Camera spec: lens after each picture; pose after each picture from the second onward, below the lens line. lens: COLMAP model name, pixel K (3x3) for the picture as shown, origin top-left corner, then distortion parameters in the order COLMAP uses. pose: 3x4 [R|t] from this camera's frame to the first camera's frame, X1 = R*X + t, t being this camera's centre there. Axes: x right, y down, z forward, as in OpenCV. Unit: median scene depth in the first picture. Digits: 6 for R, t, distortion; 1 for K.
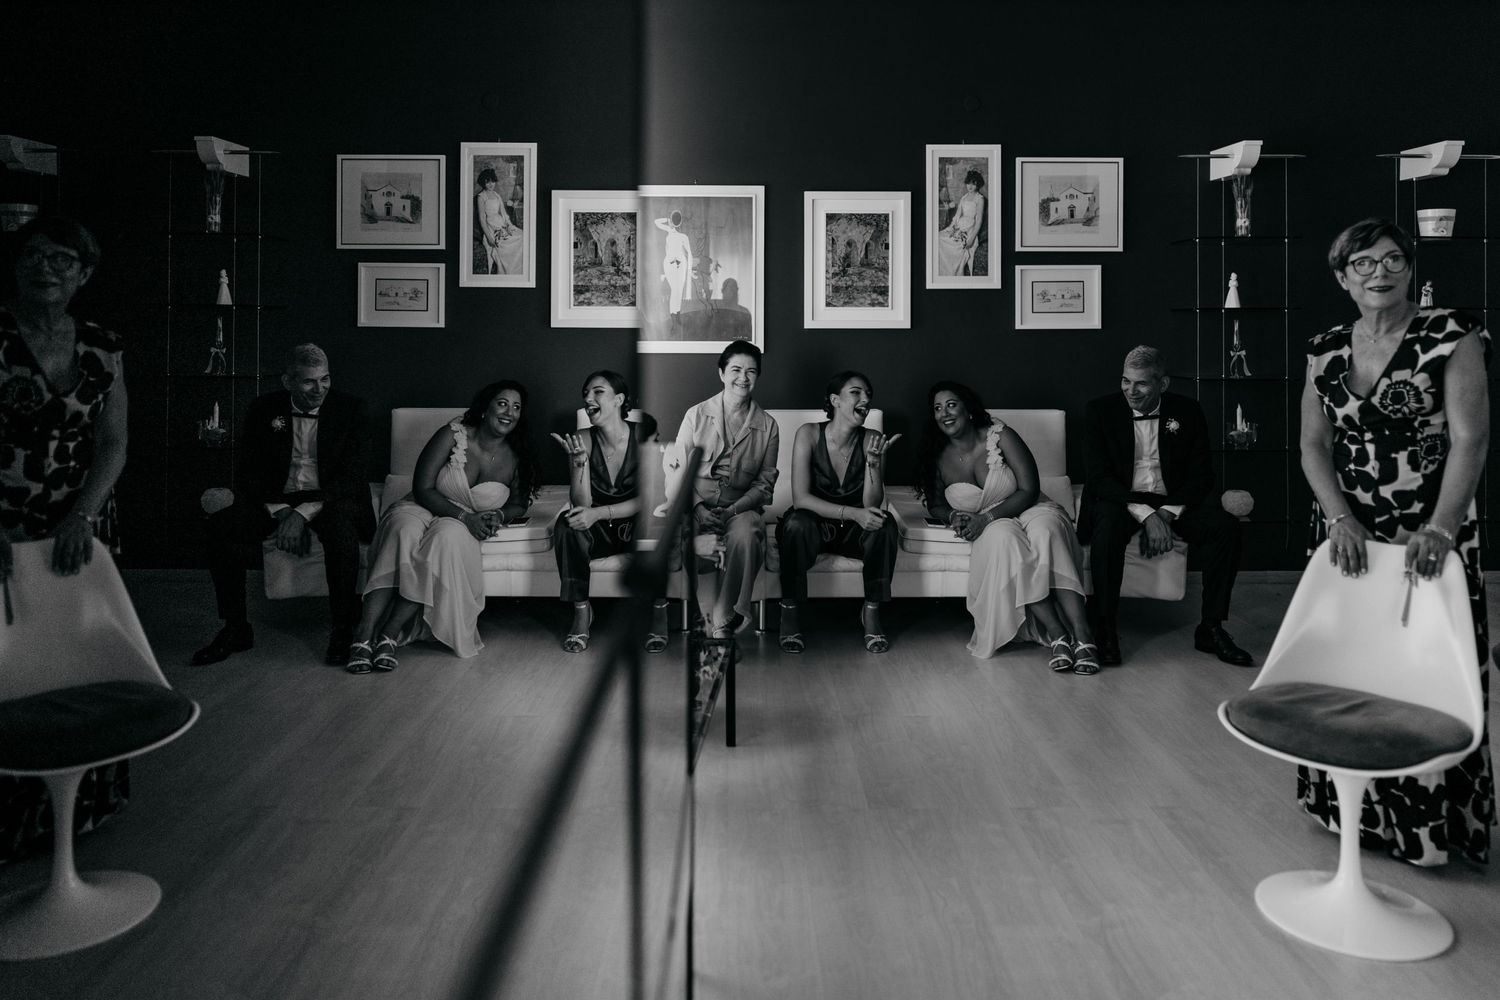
lens RADIAL K [[1068.7, 0, 745.3], [0, 1068.7, 493.5], [0, 0, 1]] dist [-0.000676, 0.003735]
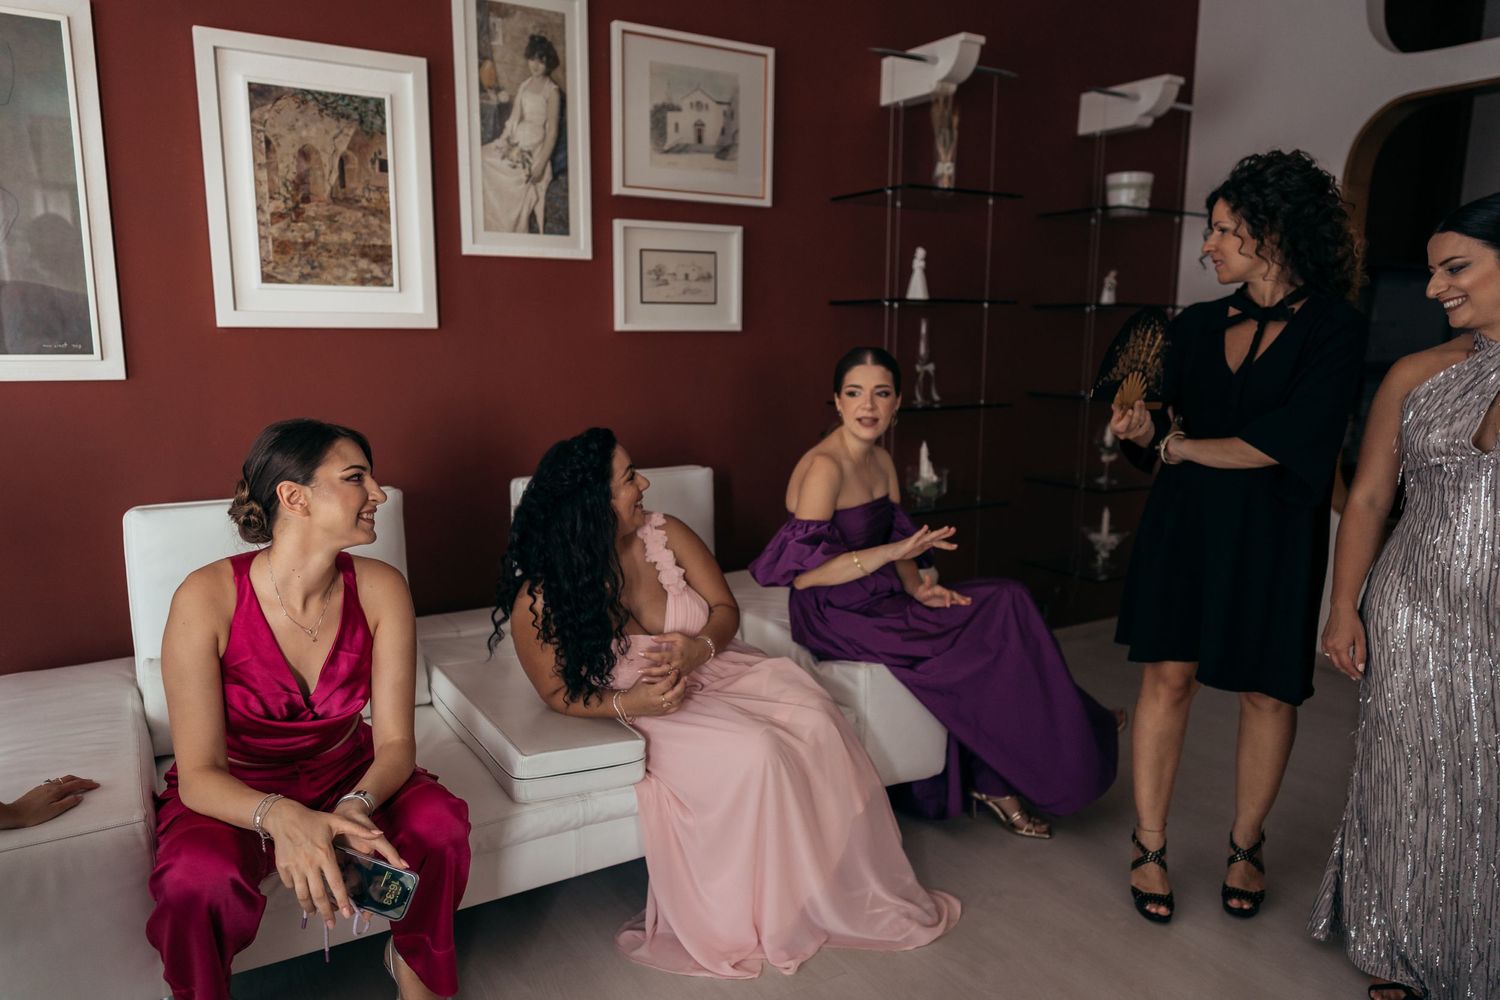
lens RADIAL K [[1068.7, 0, 740.5], [0, 1068.7, 513.4], [0, 0, 1]] dist [-0.000676, 0.003735]
pose [[0.860631, -0.081419, 0.502679, 0.009844], [0.076198, 0.996612, 0.030964, -0.069295], [-0.503497, 0.011654, 0.863919, 0.476594]]
